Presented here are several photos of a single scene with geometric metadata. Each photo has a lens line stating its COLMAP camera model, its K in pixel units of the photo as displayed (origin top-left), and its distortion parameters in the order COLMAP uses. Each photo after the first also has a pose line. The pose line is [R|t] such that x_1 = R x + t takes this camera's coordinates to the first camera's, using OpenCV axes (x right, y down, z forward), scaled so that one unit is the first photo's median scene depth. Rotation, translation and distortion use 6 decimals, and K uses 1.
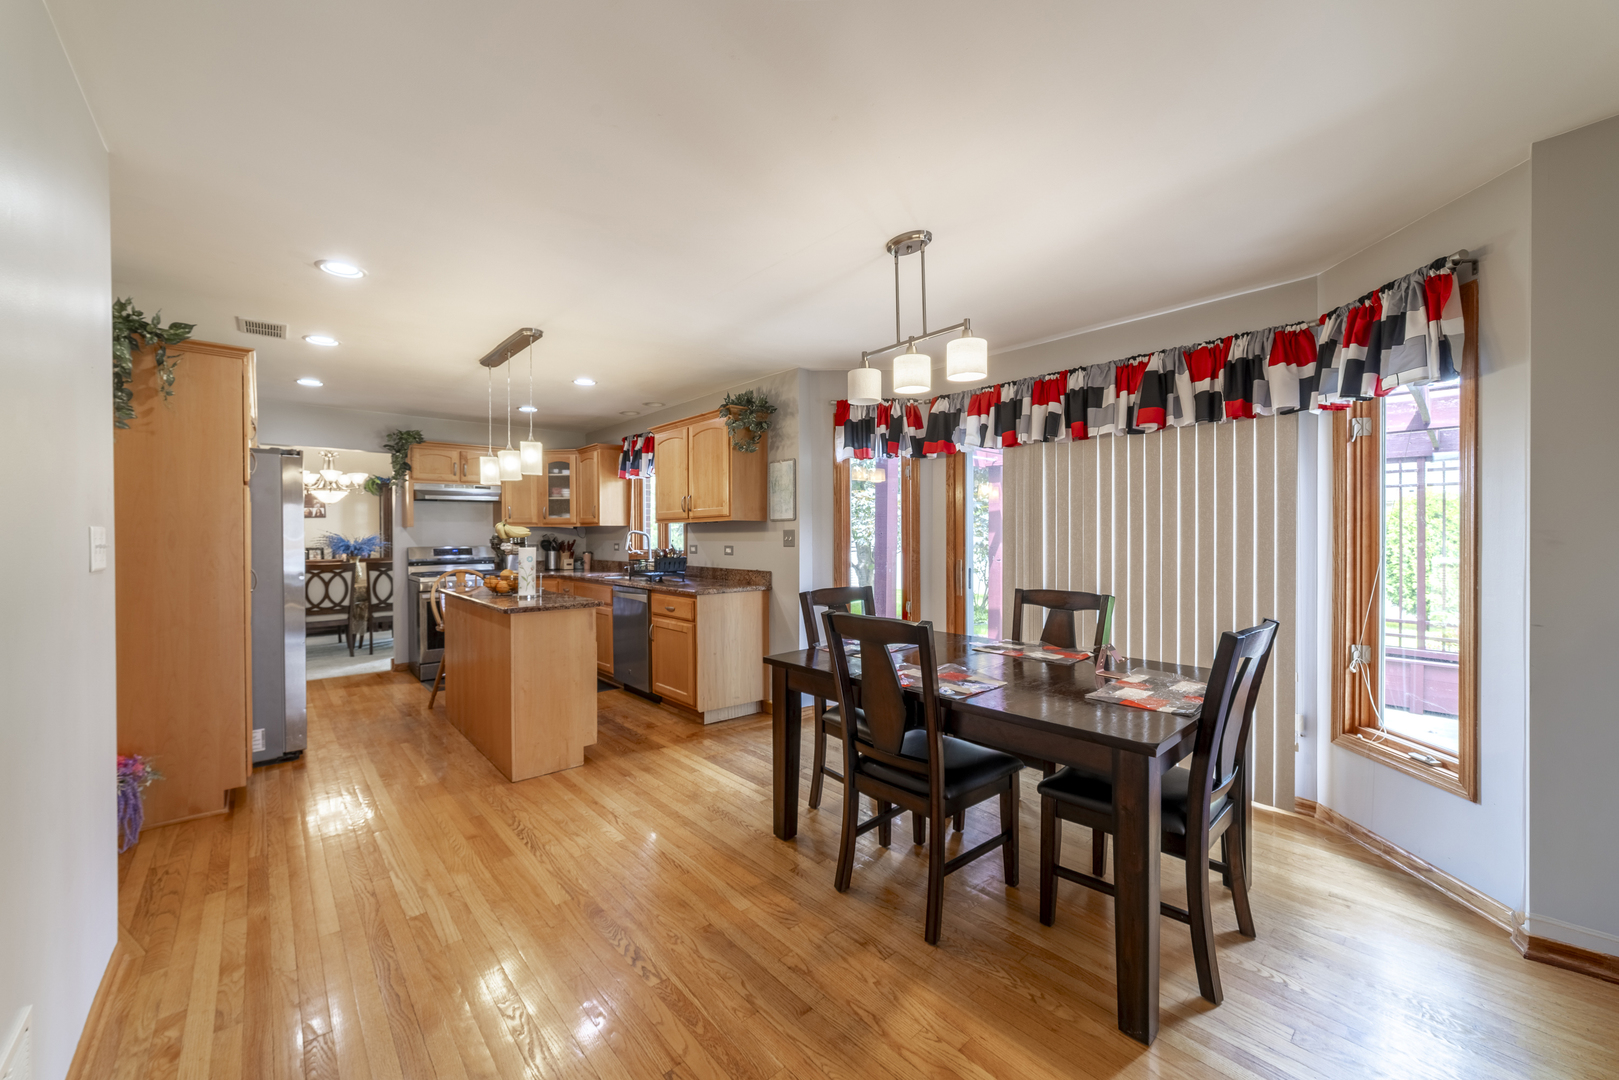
lens RADIAL K [[607.5, 0, 803.9], [0, 607.5, 533.1], [0, 0, 1]] dist [-0.011542, 0.001563]
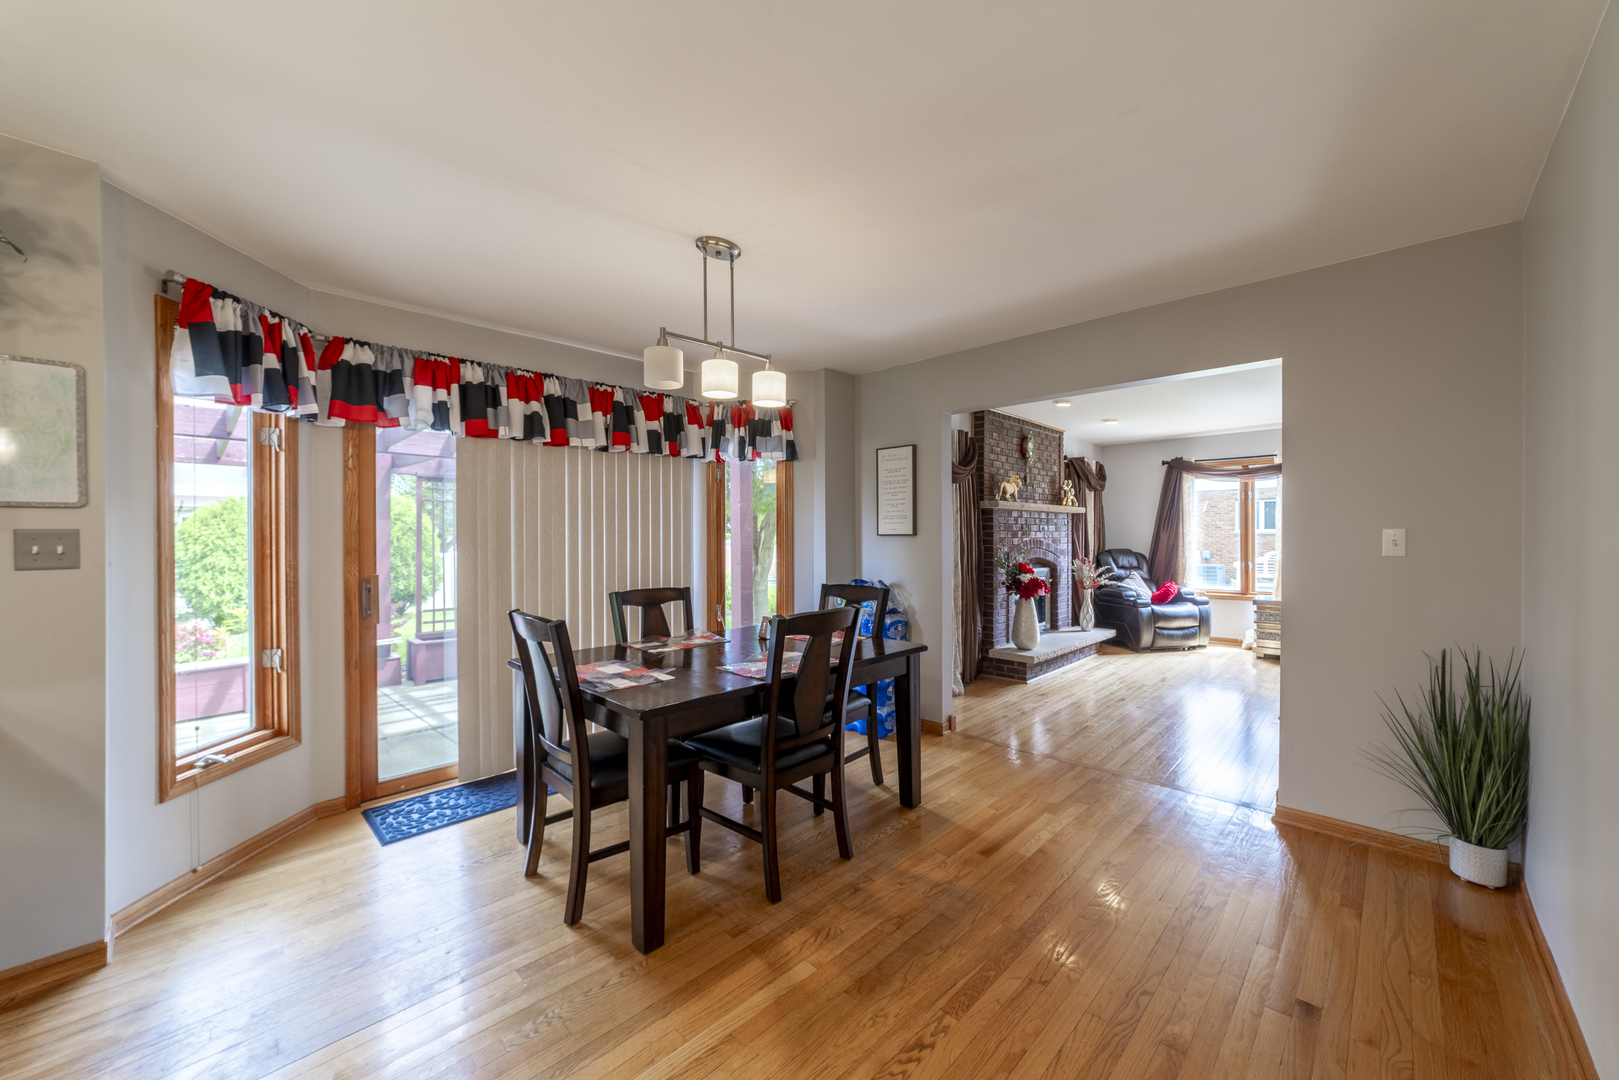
lens RADIAL K [[607.5, 0, 799.7], [0, 607.5, 538.6], [0, 0, 1]] dist [-0.011542, 0.001563]
pose [[-0.042473, -0.002482, 0.999095, -0.470539], [0.001339, 0.999996, 0.002541, -0.000078], [-0.999097, 0.001446, -0.042469, 0.512876]]
